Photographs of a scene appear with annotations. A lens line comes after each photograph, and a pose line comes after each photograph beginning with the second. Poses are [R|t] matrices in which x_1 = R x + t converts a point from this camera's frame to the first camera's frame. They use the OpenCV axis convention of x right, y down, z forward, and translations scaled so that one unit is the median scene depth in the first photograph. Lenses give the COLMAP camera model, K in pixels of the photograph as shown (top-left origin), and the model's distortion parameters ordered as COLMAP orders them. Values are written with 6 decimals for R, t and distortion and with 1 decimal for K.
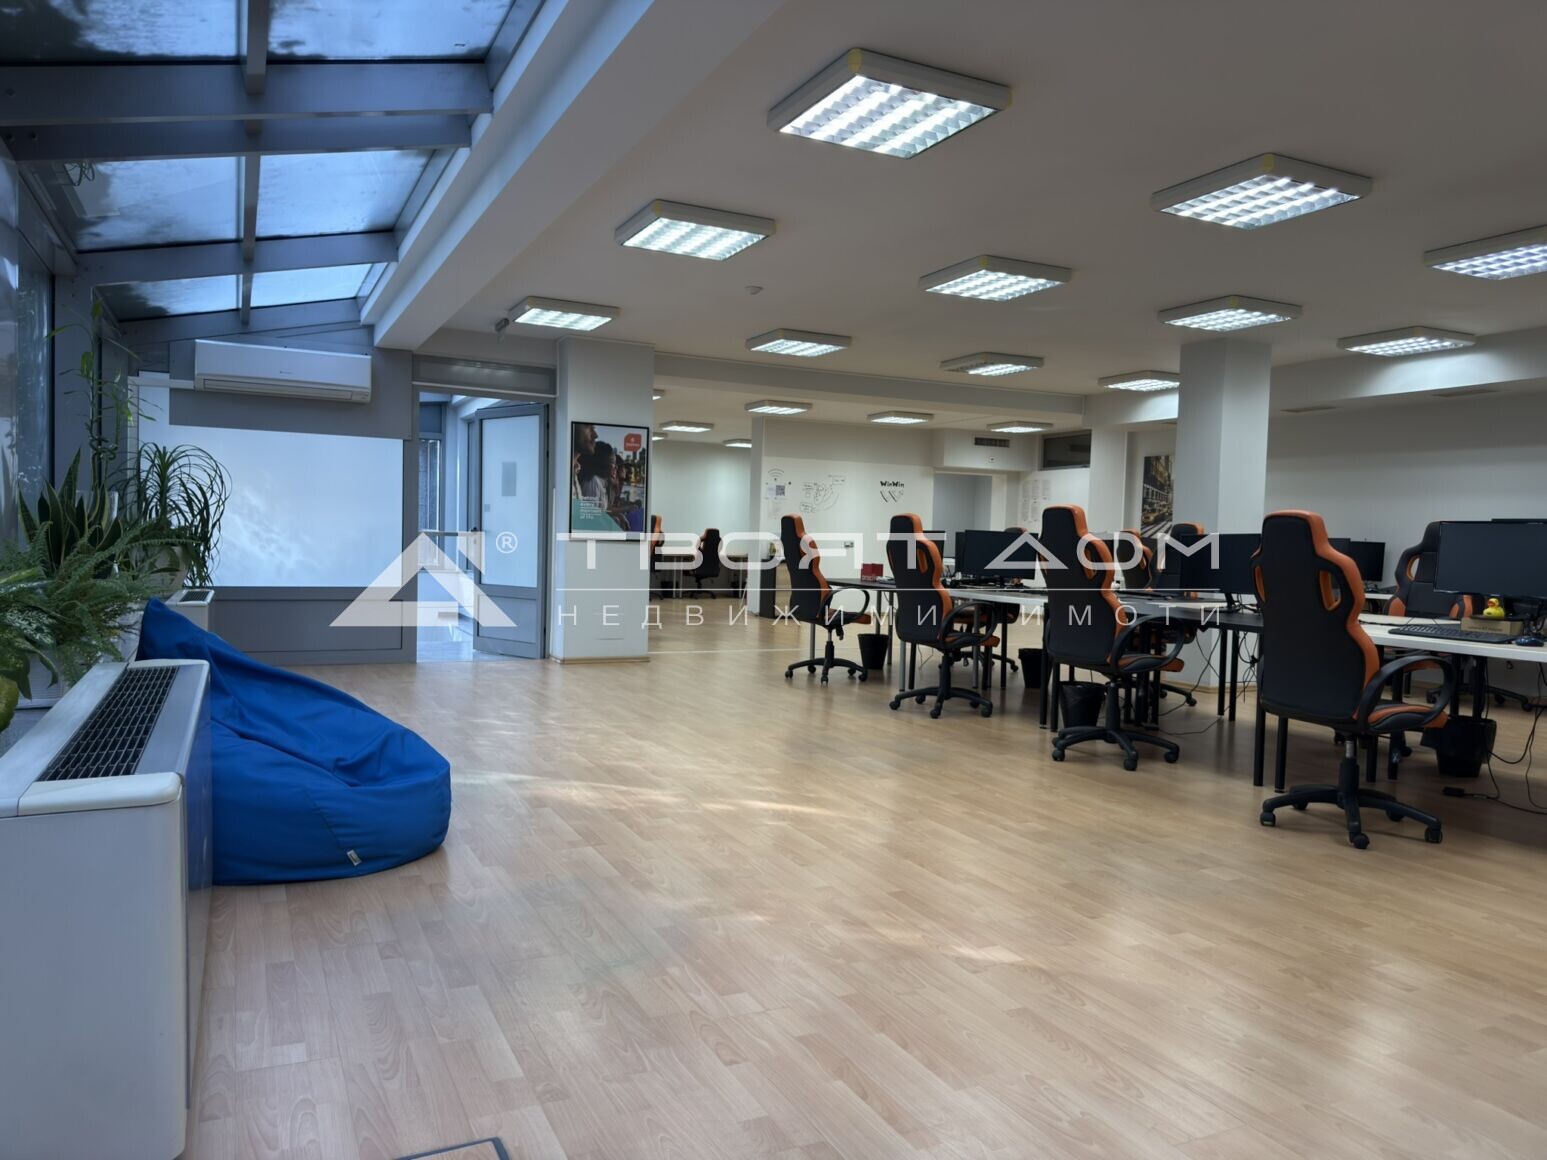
lens RADIAL K [[1086.6, 0, 773.5], [0, 1086.6, 580.0], [0, 0, 1]] dist [0.061060, -0.071287]
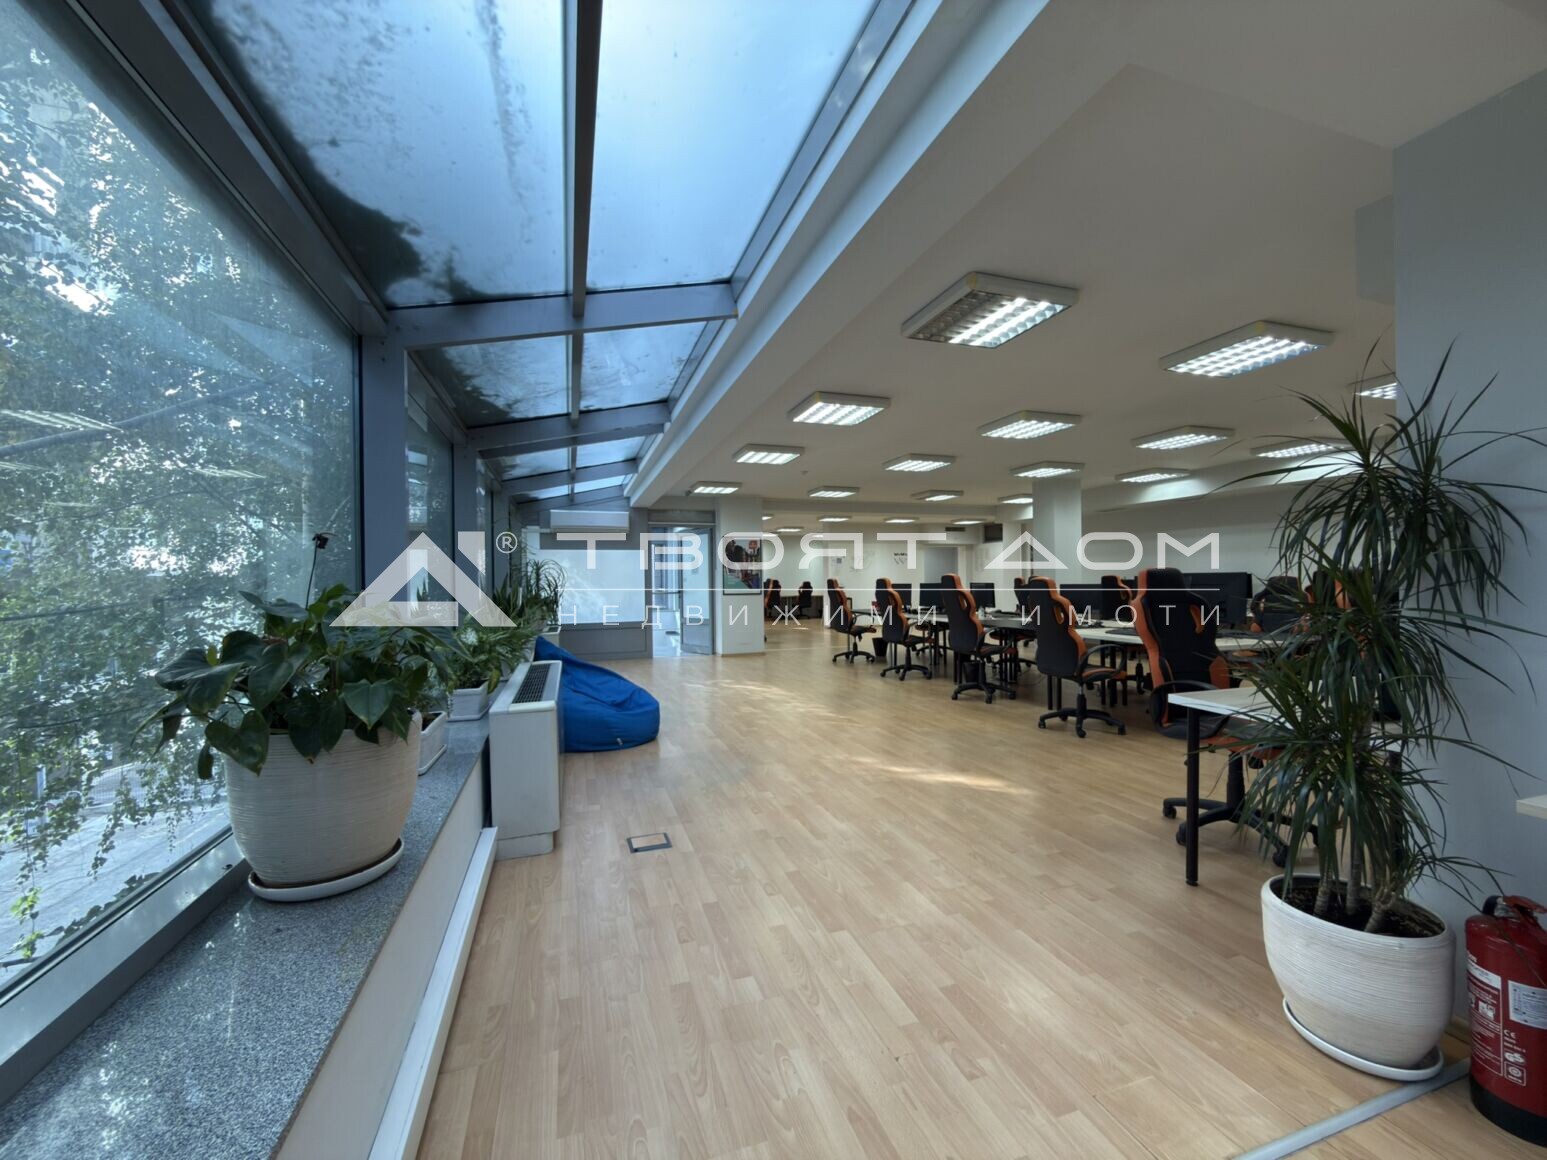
lens RADIAL K [[614.0, 0, 773.5], [0, 614.0, 580.0], [0, 0, 1]] dist [0.000444, -0.000494]
pose [[0.990327, -0.040911, -0.132588, 0.086797], [0.035273, 0.998382, -0.044599, -0.017333], [0.134198, 0.039491, 0.990167, -0.180679]]
